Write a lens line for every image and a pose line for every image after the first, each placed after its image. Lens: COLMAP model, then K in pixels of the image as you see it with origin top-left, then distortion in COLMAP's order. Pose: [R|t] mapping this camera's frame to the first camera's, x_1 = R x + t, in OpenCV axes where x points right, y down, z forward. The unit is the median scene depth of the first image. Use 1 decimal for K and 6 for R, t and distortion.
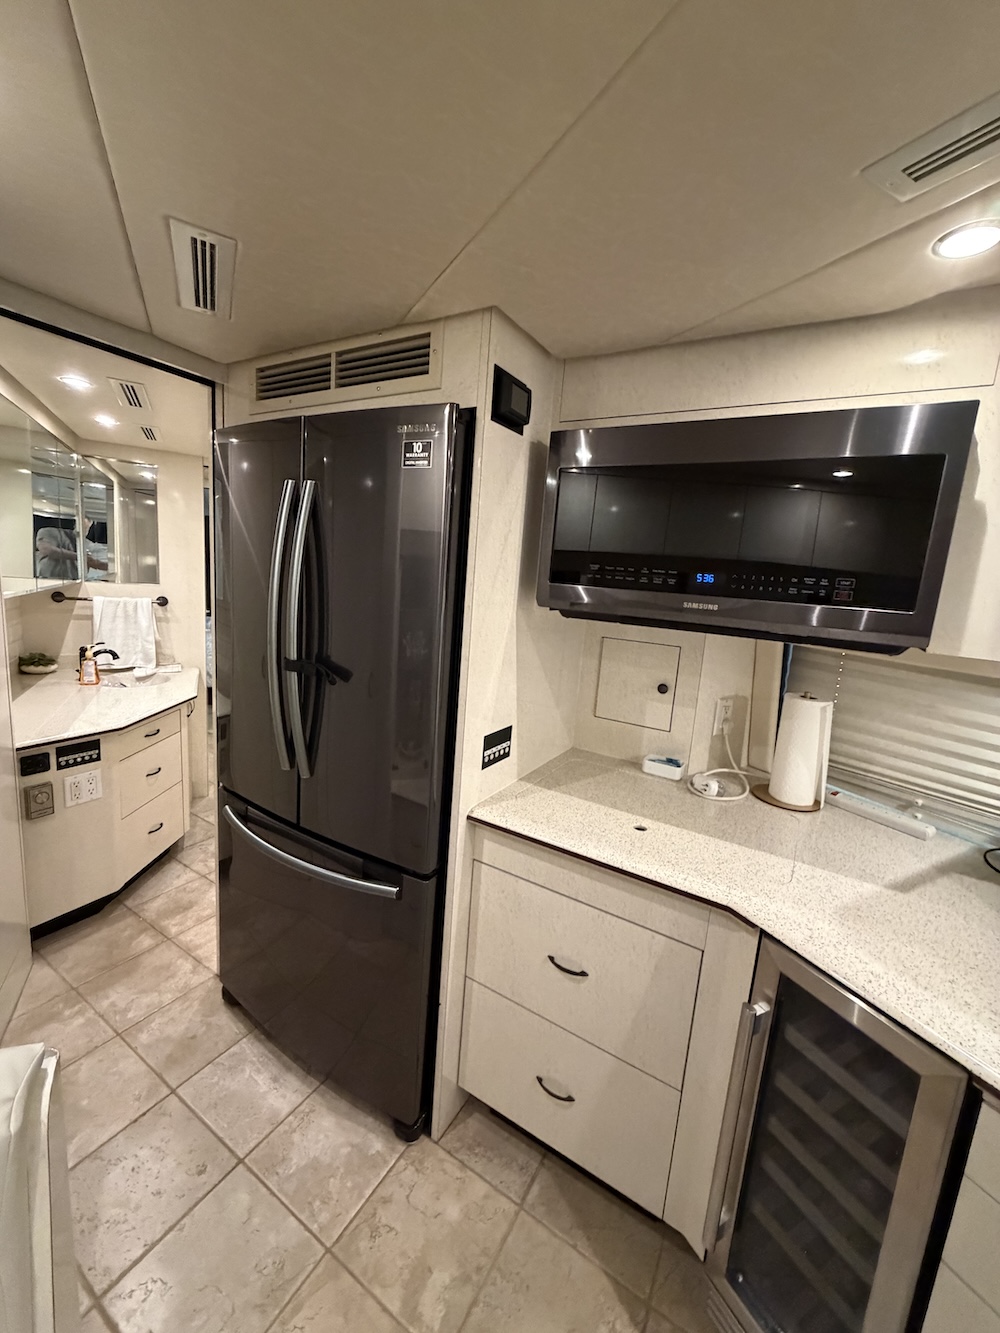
lens RADIAL K [[532.0, 0, 500.6], [0, 532.0, 662.5], [0, 0, 1]] dist [-0.000701, 0.000339]
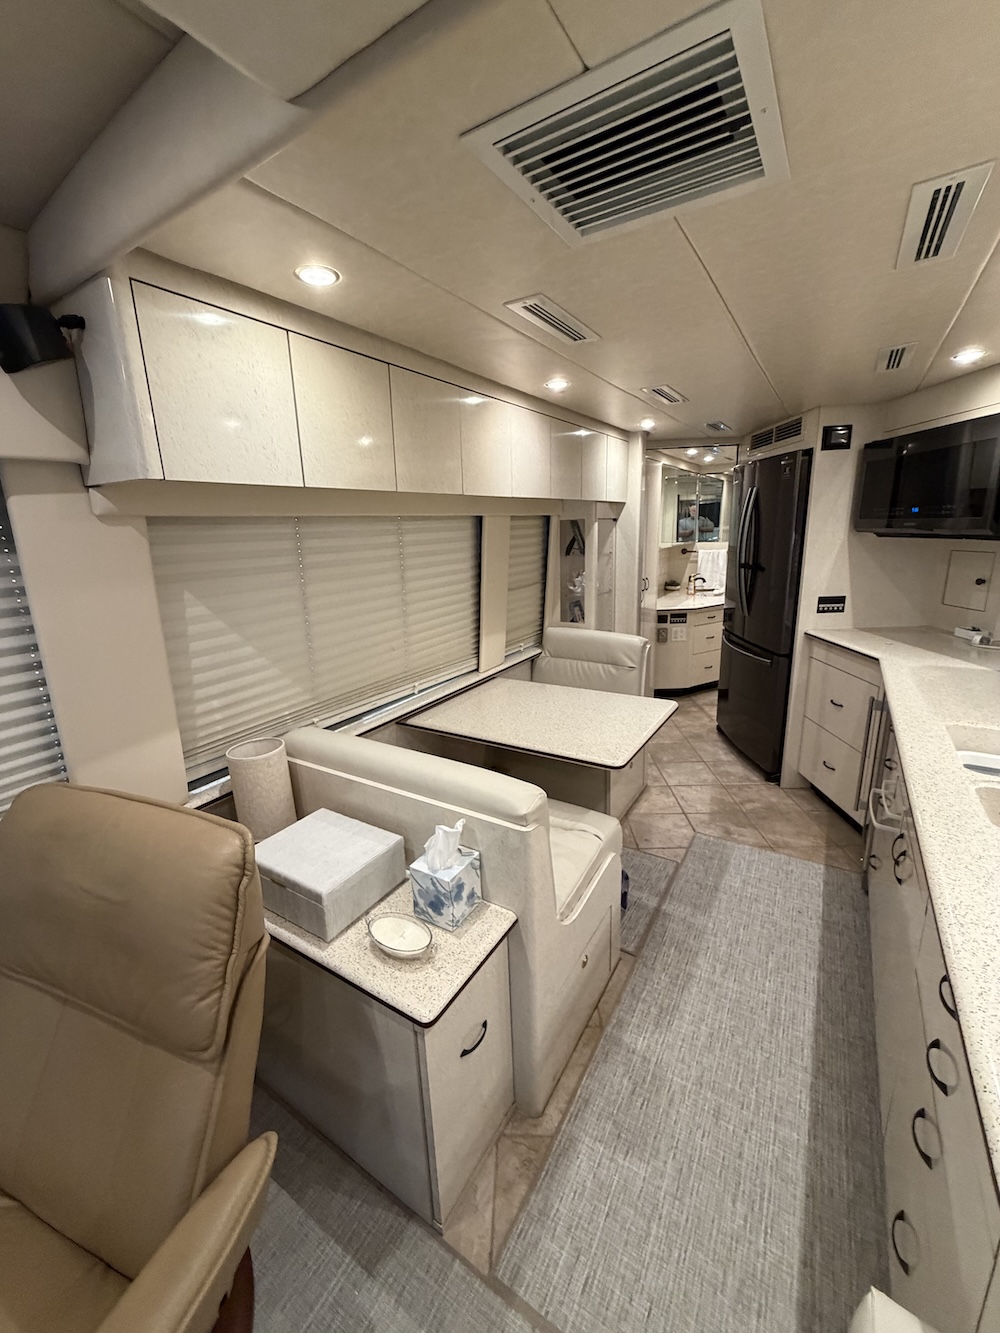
lens RADIAL K [[532.0, 0, 498.4], [0, 532.0, 662.0], [0, 0, 1]] dist [-0.000701, 0.000339]
pose [[0.484539, 0.122964, -0.866084, 0.829396], [-0.069039, 0.992358, 0.102268, 0.182745], [0.872041, 0.010241, 0.489326, -0.781563]]
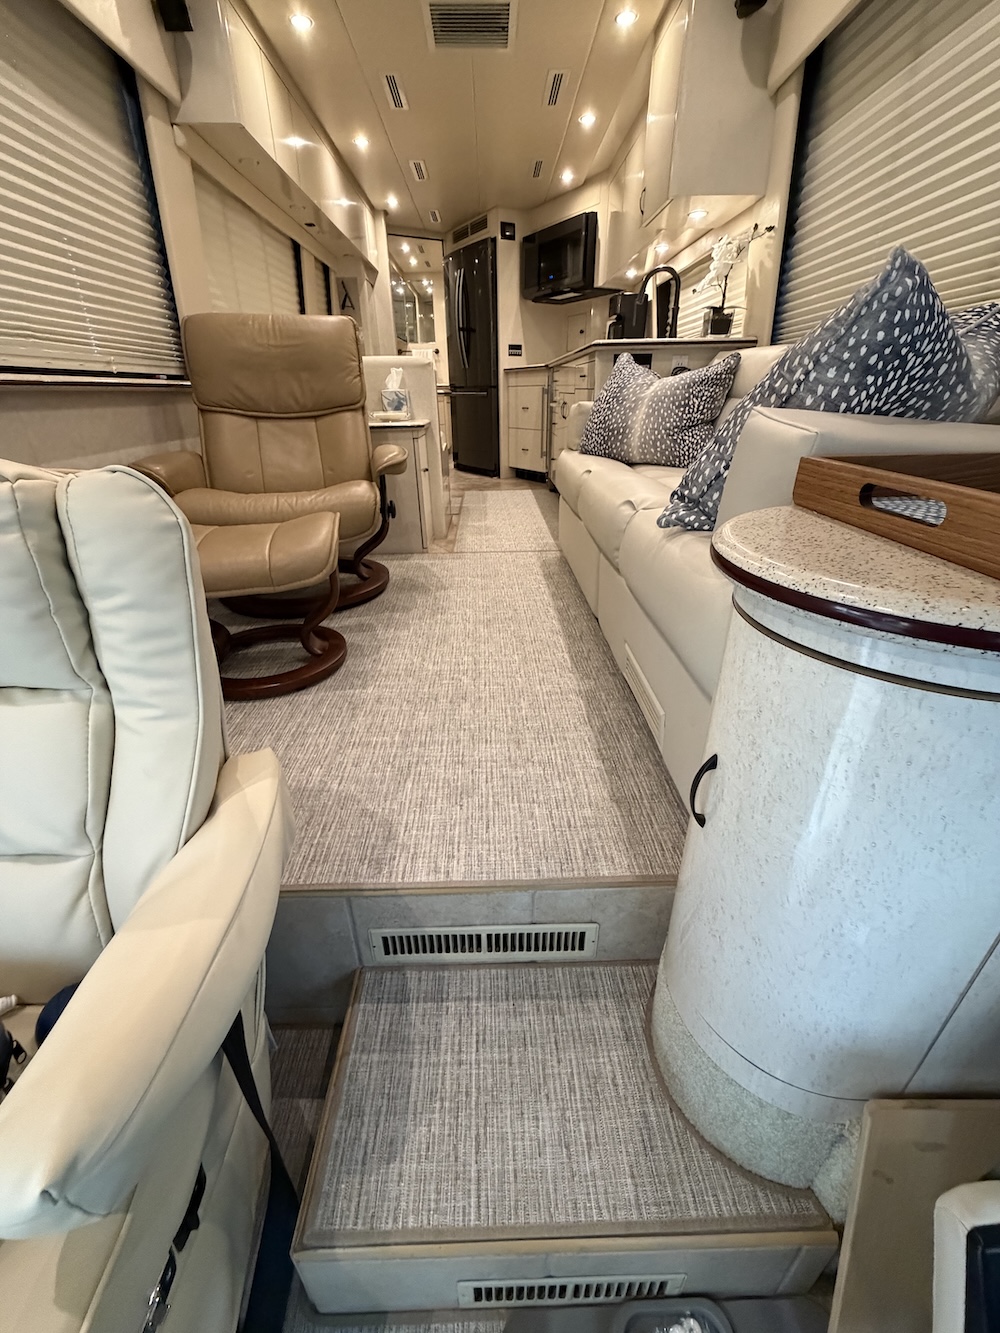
lens RADIAL K [[532.0, 0, 498.1], [0, 532.0, 661.9], [0, 0, 1]] dist [-0.000701, 0.000339]
pose [[0.883756, 0.129202, -0.449758, 1.193629], [0.006083, 0.957875, 0.287120, 0.773399], [0.467909, -0.256480, 0.845742, -1.721432]]
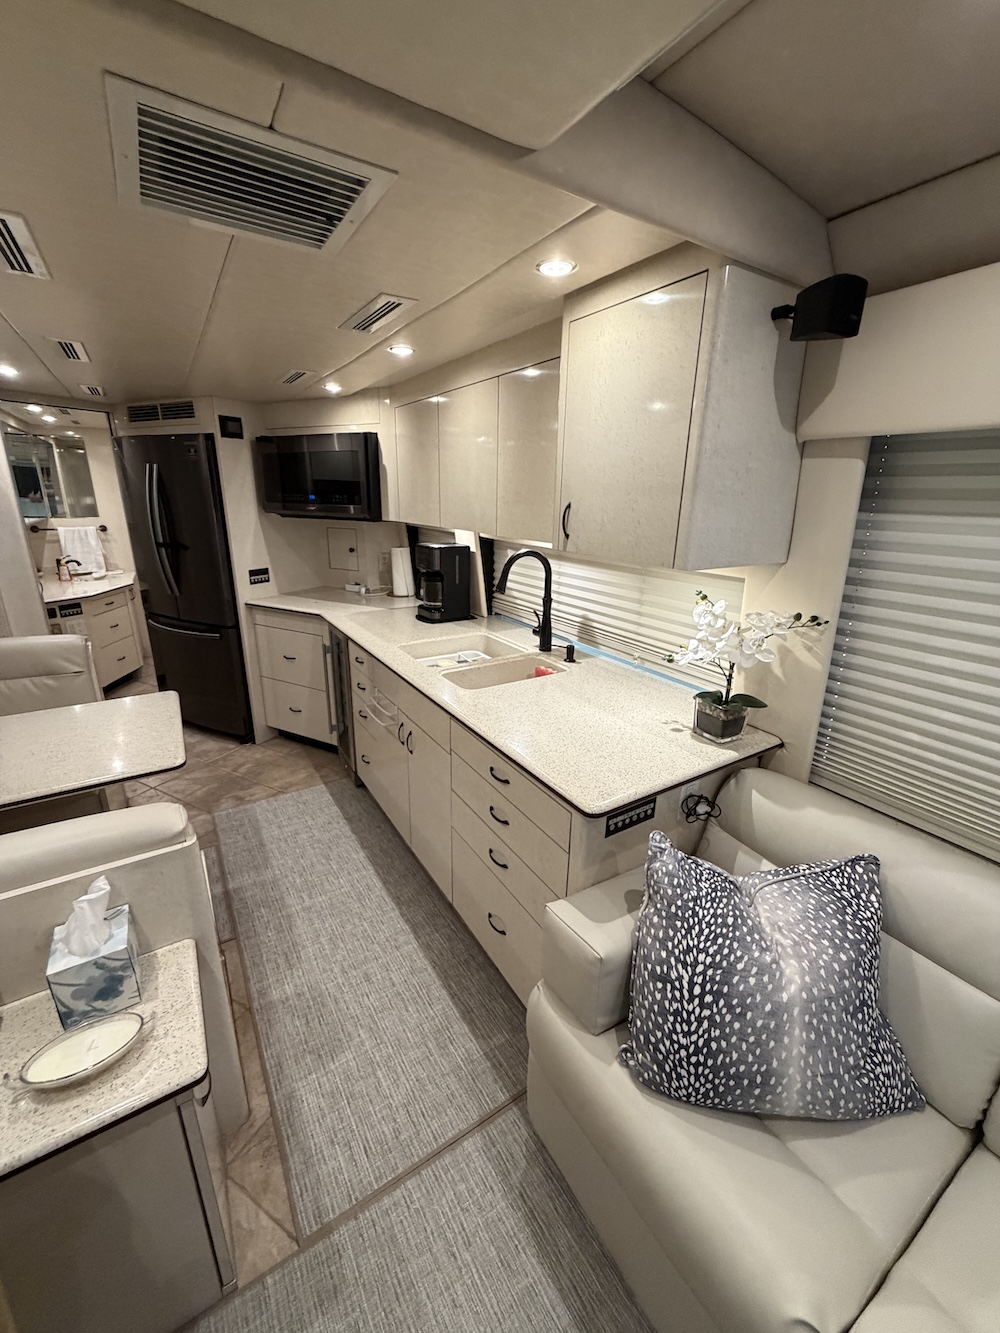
lens RADIAL K [[532.0, 0, 498.3], [0, 532.0, 662.4], [0, 0, 1]] dist [-0.000701, 0.000339]
pose [[0.996382, -0.074254, 0.041341, 0.652717], [0.067348, 0.986569, 0.148817, 0.182139], [-0.051836, -0.145494, 0.988000, -1.008564]]
